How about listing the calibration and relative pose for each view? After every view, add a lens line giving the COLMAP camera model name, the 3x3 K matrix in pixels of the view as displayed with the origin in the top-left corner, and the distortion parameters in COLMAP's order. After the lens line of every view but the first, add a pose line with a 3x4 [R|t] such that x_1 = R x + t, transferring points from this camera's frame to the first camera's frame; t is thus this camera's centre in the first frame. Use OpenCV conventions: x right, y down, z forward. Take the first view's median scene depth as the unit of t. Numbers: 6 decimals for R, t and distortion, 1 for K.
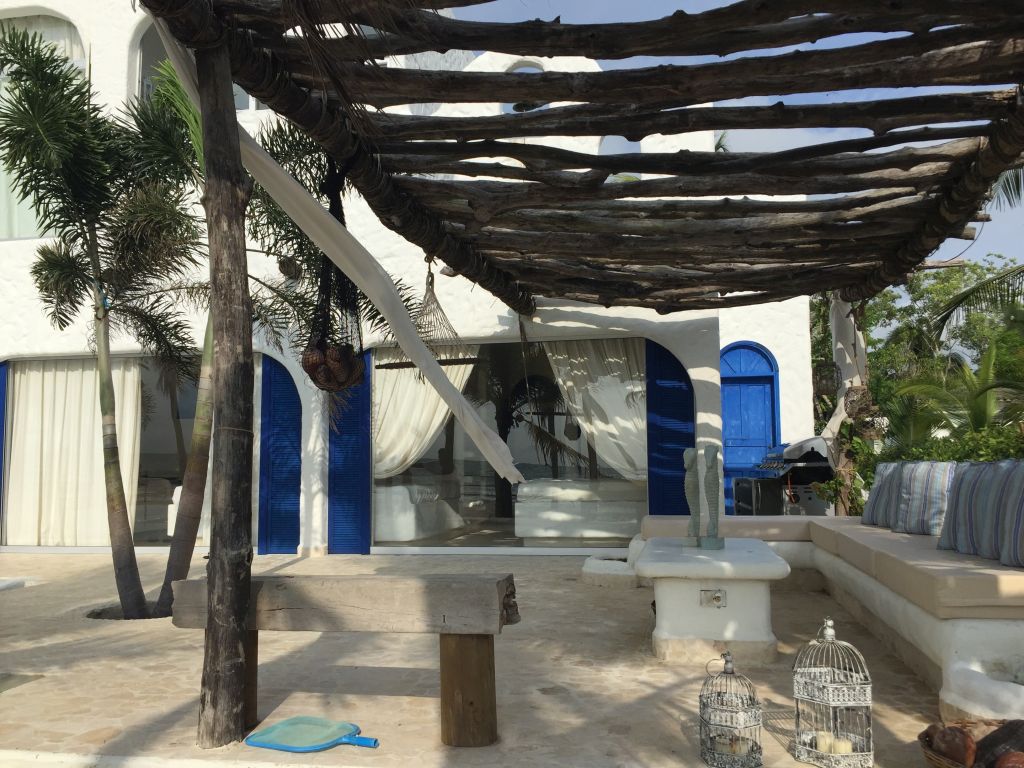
lens RADIAL K [[853.9, 0, 493.4], [0, 853.9, 382.1], [0, 0, 1]] dist [0.074891, -0.116216]
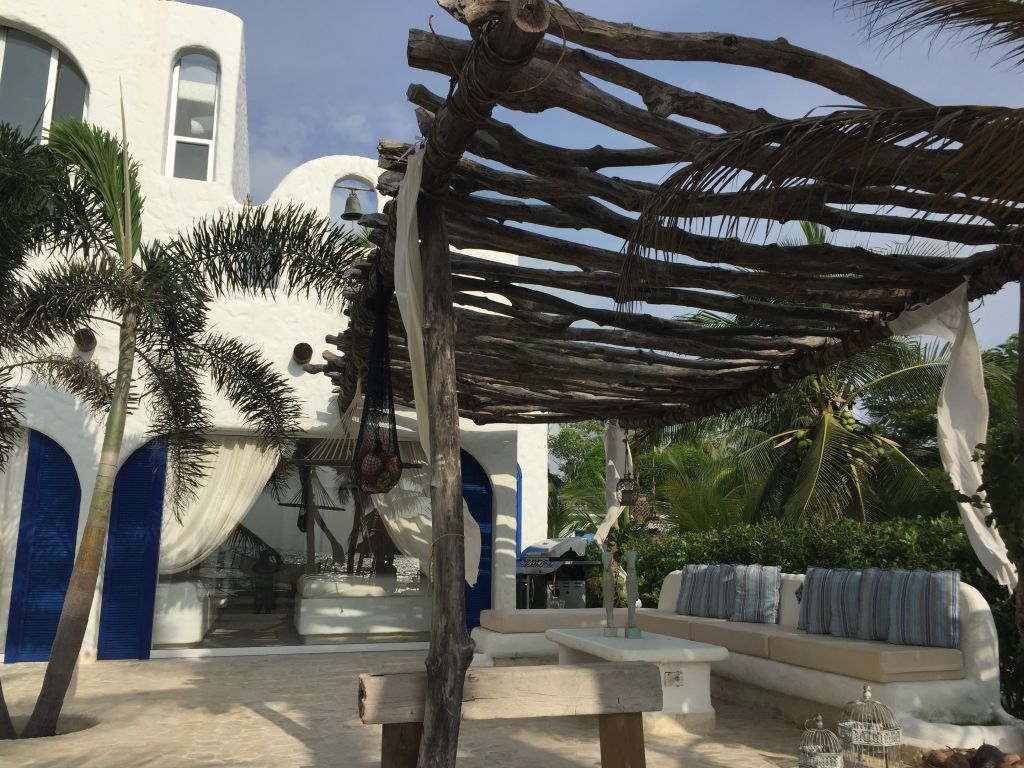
lens RADIAL K [[853.9, 0, 493.4], [0, 853.9, 382.1], [0, 0, 1]] dist [0.074891, -0.116216]
pose [[0.901053, 0.100045, 0.422012, -0.326712], [-0.055362, 0.991603, -0.116871, -0.006768], [-0.430161, 0.081944, 0.899026, -0.019244]]
